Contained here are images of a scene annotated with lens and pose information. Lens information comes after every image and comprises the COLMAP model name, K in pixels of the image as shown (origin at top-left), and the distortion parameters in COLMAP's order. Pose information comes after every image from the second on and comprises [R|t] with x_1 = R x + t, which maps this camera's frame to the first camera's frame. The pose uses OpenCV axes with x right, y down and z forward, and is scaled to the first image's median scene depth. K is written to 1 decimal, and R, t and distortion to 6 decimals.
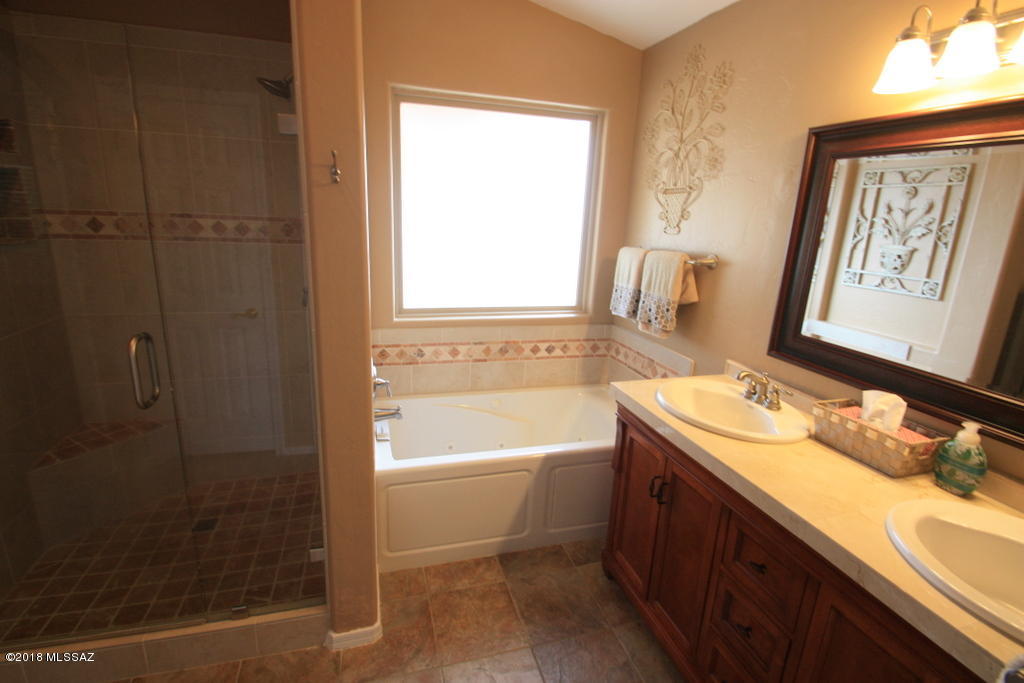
lens RADIAL K [[474.3, 0, 509.8], [0, 474.3, 335.2], [0, 0, 1]] dist [0.004747, -0.012191]
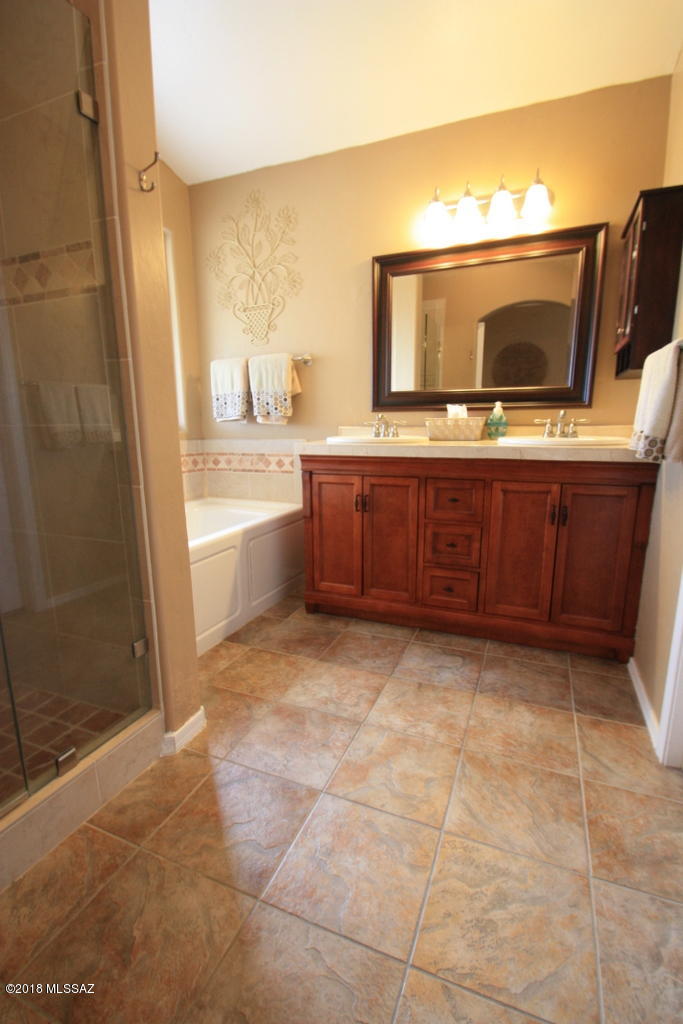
lens RADIAL K [[474.3, 0, 338.4], [0, 474.3, 515.1], [0, 0, 1]] dist [0.004747, -0.012191]
pose [[0.639406, -0.203063, 0.741569, -0.560294], [0.229326, 0.970961, 0.068145, 0.187632], [-0.733873, 0.126489, 0.667406, 0.105120]]
